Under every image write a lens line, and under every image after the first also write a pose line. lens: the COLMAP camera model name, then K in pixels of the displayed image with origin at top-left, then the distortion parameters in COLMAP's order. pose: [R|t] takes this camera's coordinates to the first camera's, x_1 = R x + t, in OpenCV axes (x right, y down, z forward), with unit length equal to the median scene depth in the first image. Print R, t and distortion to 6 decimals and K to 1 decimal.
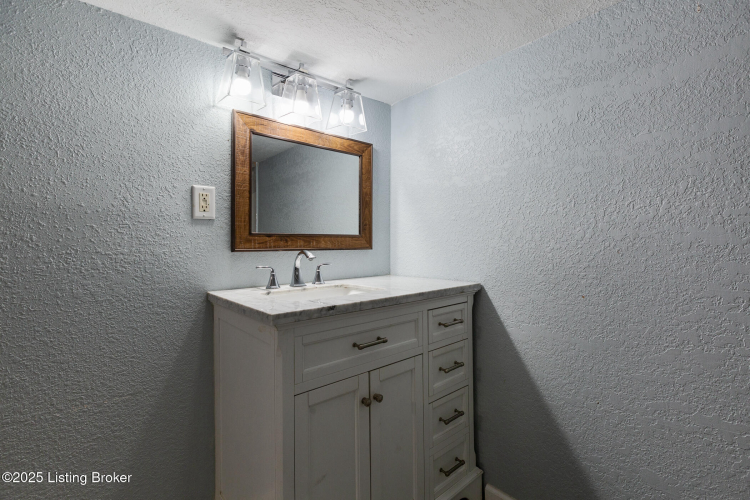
lens RADIAL K [[339.0, 0, 369.4], [0, 339.0, 247.0], [0, 0, 1]] dist [0.000796, -0.000110]
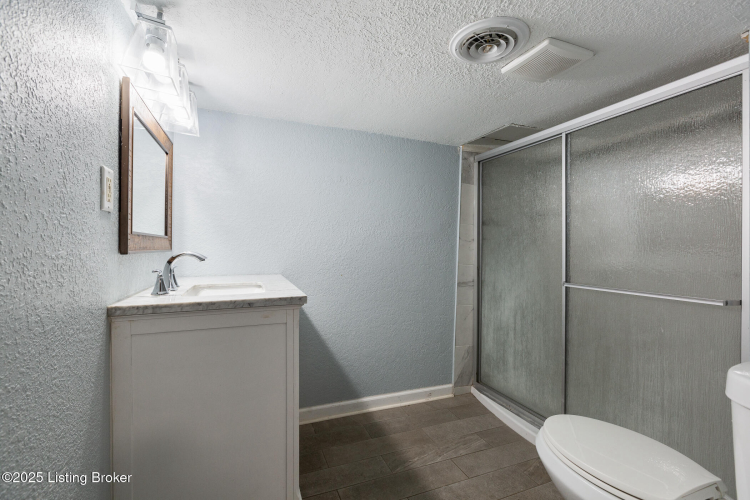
lens RADIAL K [[339.0, 0, 369.4], [0, 339.0, 247.0], [0, 0, 1]] dist [0.000796, -0.000110]
pose [[0.354426, 0.004840, 0.935072, -0.978083], [0.004824, 0.999964, -0.007004, 0.006685], [-0.935072, 0.006993, 0.354389, 0.173102]]
